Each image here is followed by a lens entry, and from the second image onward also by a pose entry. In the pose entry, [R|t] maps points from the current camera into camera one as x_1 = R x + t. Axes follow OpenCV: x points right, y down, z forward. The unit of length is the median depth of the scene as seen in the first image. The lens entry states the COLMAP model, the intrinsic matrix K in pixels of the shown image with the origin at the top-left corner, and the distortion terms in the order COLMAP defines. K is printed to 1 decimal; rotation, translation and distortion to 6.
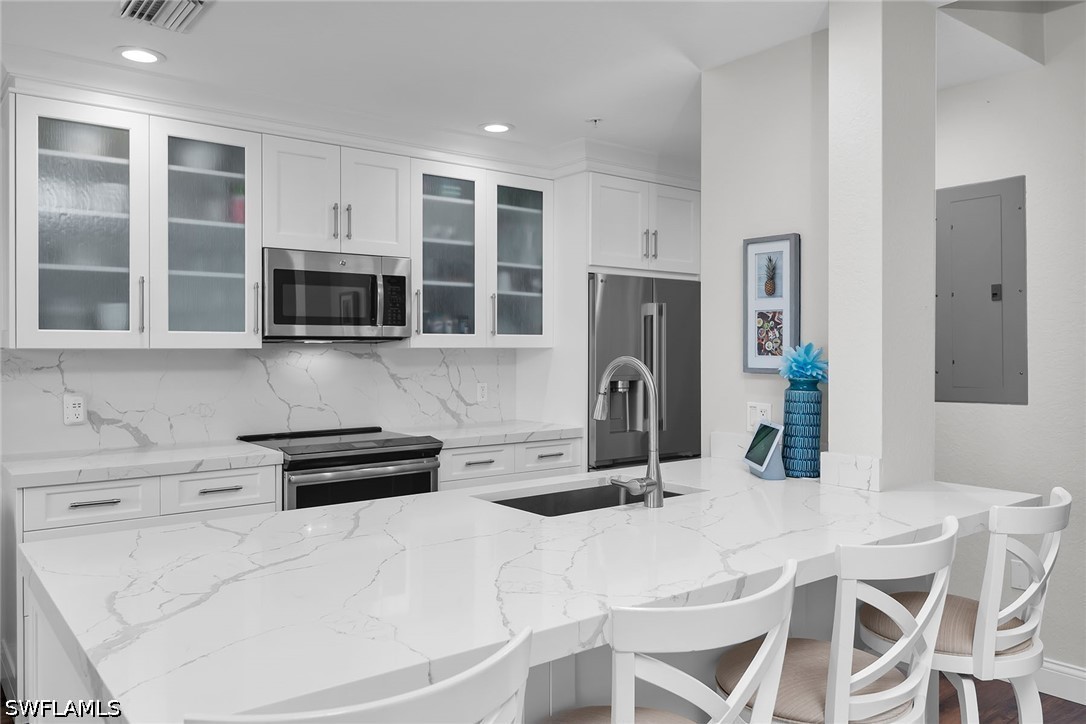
lens RADIAL K [[814.0, 0, 543.0], [0, 814.0, 362.0], [0, 0, 1]] dist [-0.004331, 0.000199]
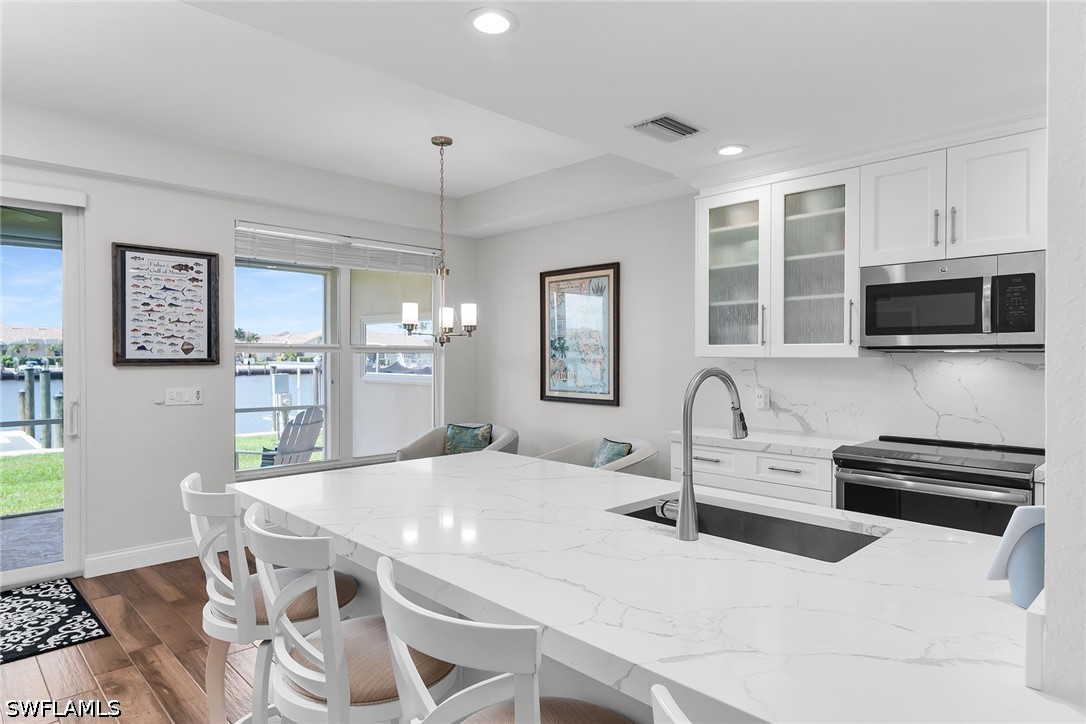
lens RADIAL K [[640.1, 0, 543.0], [0, 640.1, 362.0], [0, 0, 1]] dist [0.005300, 0.000671]
pose [[0.097806, 0.009756, -0.995158, 0.481508], [-0.018808, 0.999791, 0.007953, -0.008913], [0.995028, 0.017939, 0.097969, 0.465104]]
